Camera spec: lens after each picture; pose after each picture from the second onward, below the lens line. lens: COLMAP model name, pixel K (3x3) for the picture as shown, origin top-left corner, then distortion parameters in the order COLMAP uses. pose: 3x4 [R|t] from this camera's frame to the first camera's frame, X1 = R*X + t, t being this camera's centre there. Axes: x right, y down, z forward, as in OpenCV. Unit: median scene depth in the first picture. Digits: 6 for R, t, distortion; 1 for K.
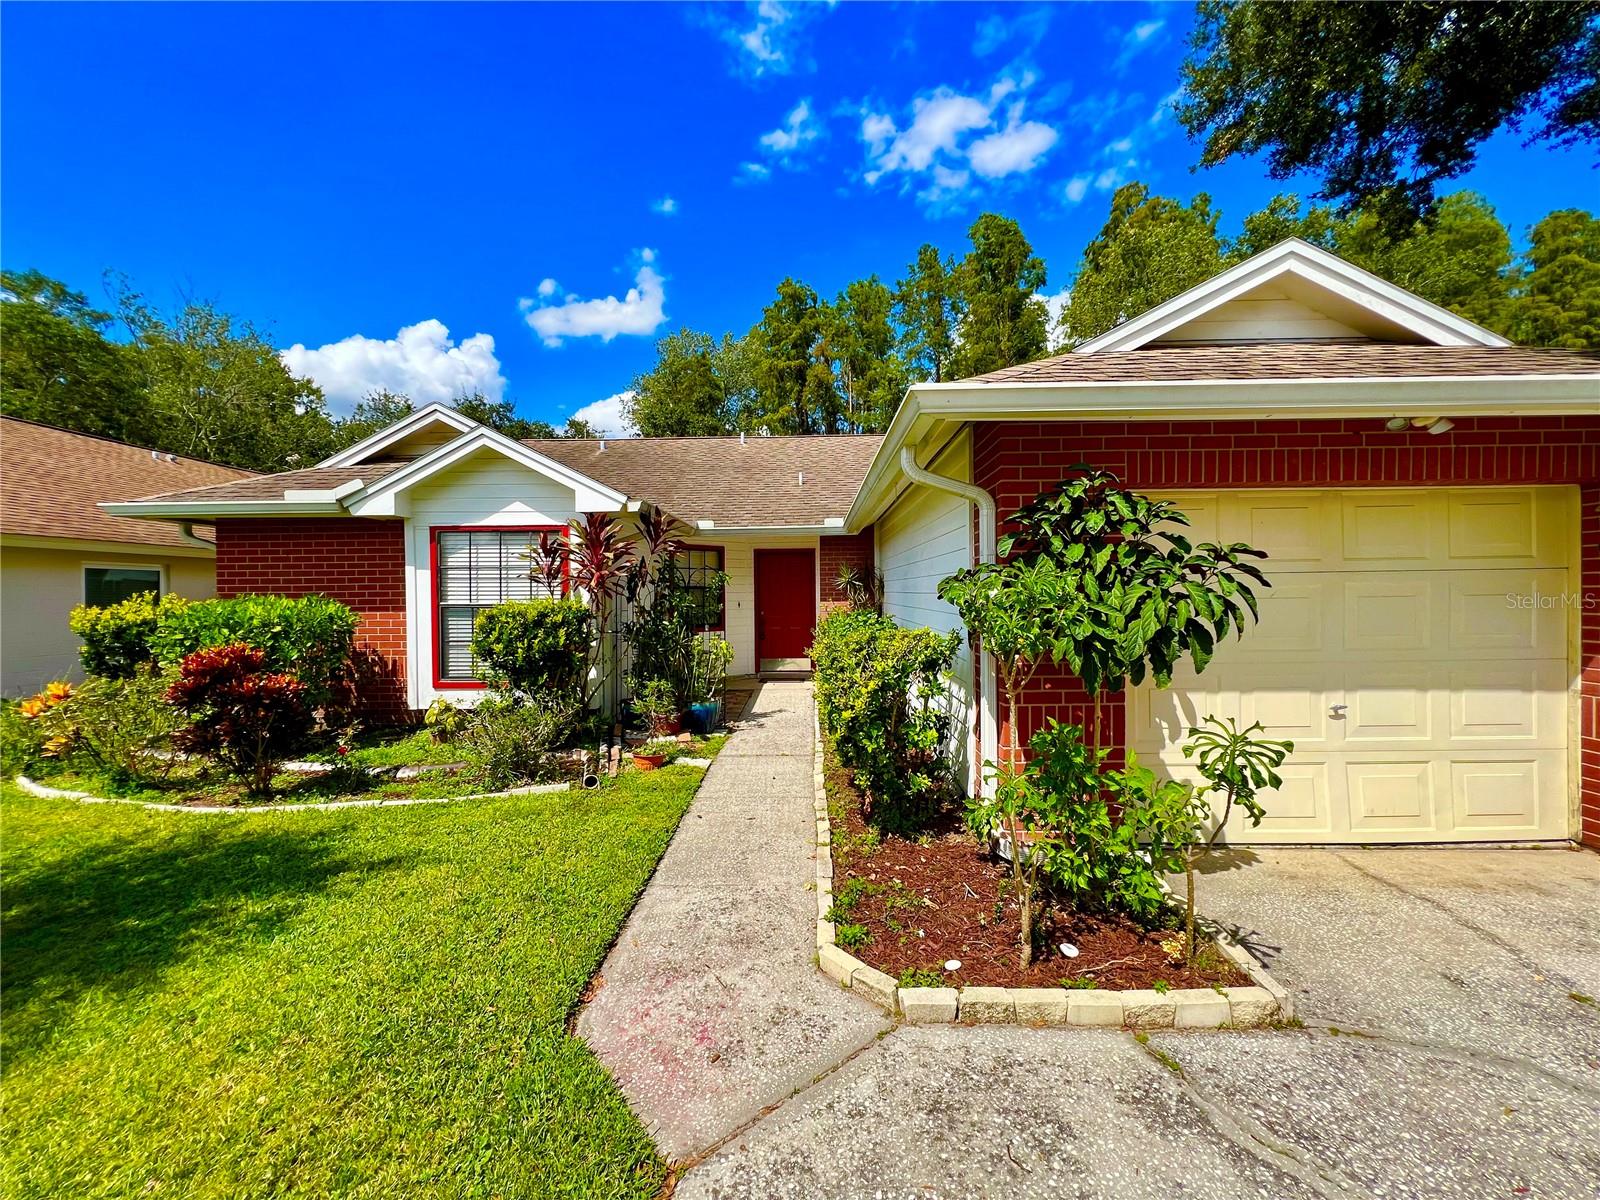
lens RADIAL K [[643.5, 0, 797.4], [0, 643.5, 599.3], [0, 0, 1]] dist [-0.002047, 0.001037]
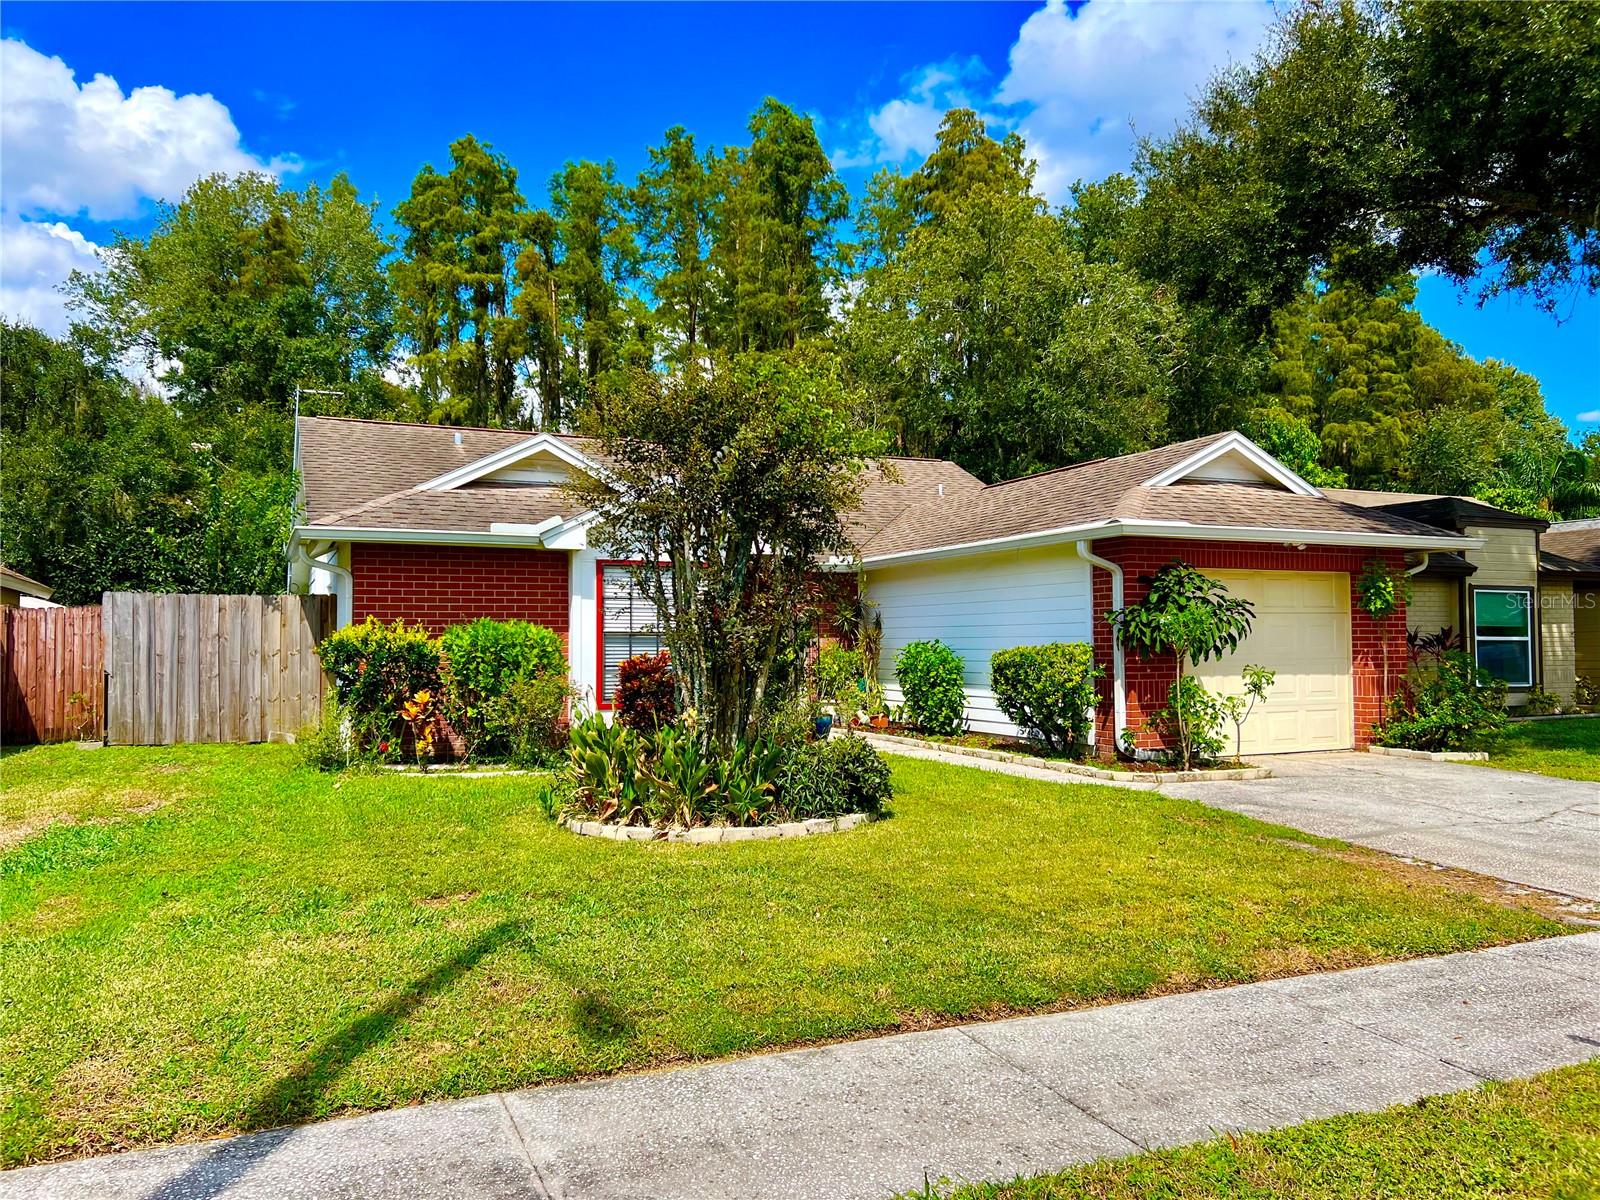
lens RADIAL K [[1198.8, 0, 799.0], [0, 1198.8, 605.7], [0, 0, 1]] dist [0.083856, -0.107758]
pose [[0.904432, 0.018223, 0.426227, -1.174051], [0.001178, 0.998977, -0.045210, 0.058686], [-0.426615, 0.041391, 0.903486, -1.012313]]
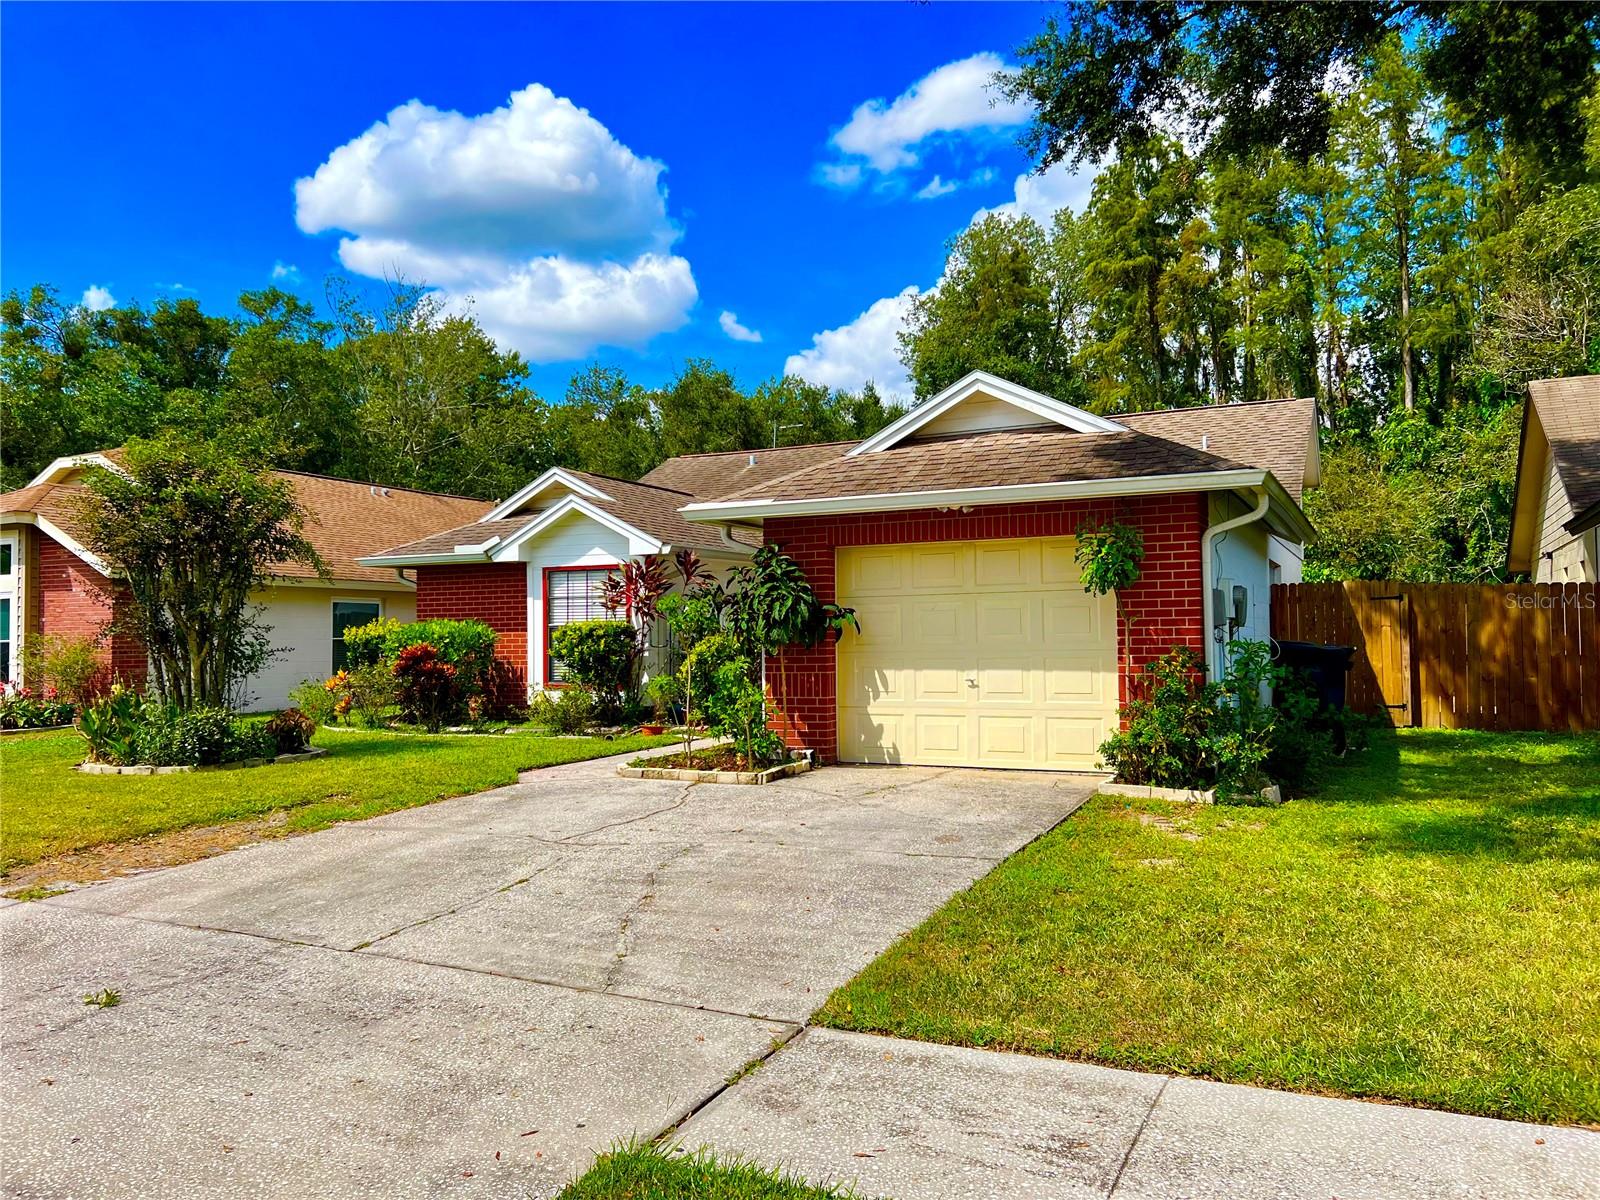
lens RADIAL K [[1198.8, 0, 799.0], [0, 1198.8, 605.7], [0, 0, 1]] dist [0.083856, -0.107758]
pose [[0.908435, -0.012612, -0.417836, 1.000589], [-0.001282, 0.999456, -0.032955, 0.050080], [0.418024, 0.030473, 0.907925, -1.092301]]
